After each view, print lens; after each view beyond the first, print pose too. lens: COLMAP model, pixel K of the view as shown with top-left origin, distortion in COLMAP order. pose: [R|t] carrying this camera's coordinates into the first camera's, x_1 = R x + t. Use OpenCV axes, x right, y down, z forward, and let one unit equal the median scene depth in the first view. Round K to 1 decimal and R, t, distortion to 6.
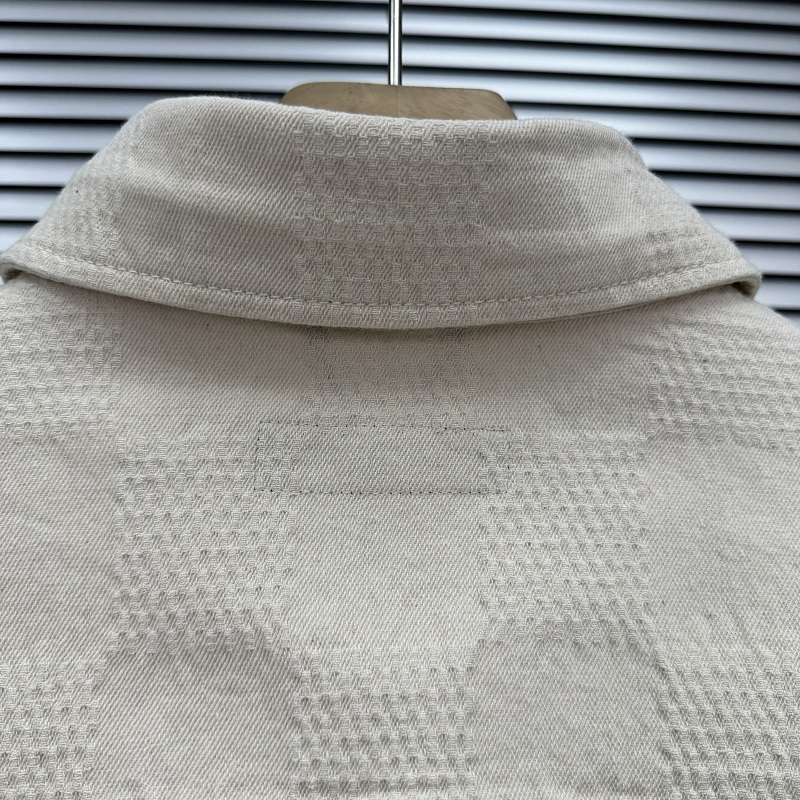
lens RADIAL K [[750.7, 0, 415.7], [0, 750.7, 414.5], [0, 0, 1]] dist [0.115963, -0.219921]
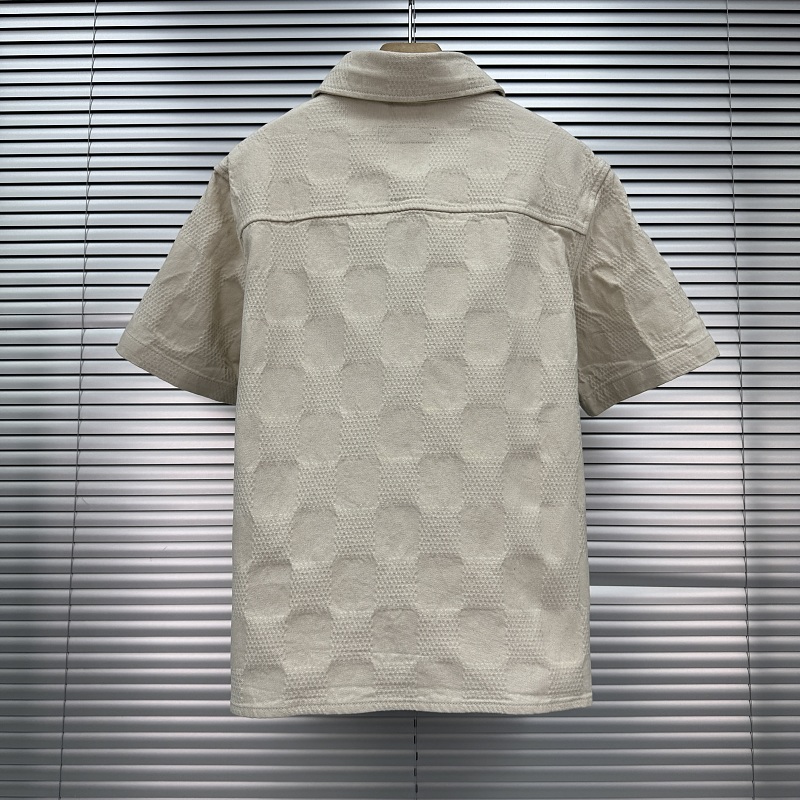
lens RADIAL K [[750.7, 0, 415.7], [0, 750.7, 414.5], [0, 0, 1]] dist [0.115963, -0.219921]
pose [[0.997524, -0.006385, -0.070039, 0.310849], [0.013244, 0.995107, 0.097911, 1.279378], [0.069071, -0.098596, 0.992728, -3.624554]]
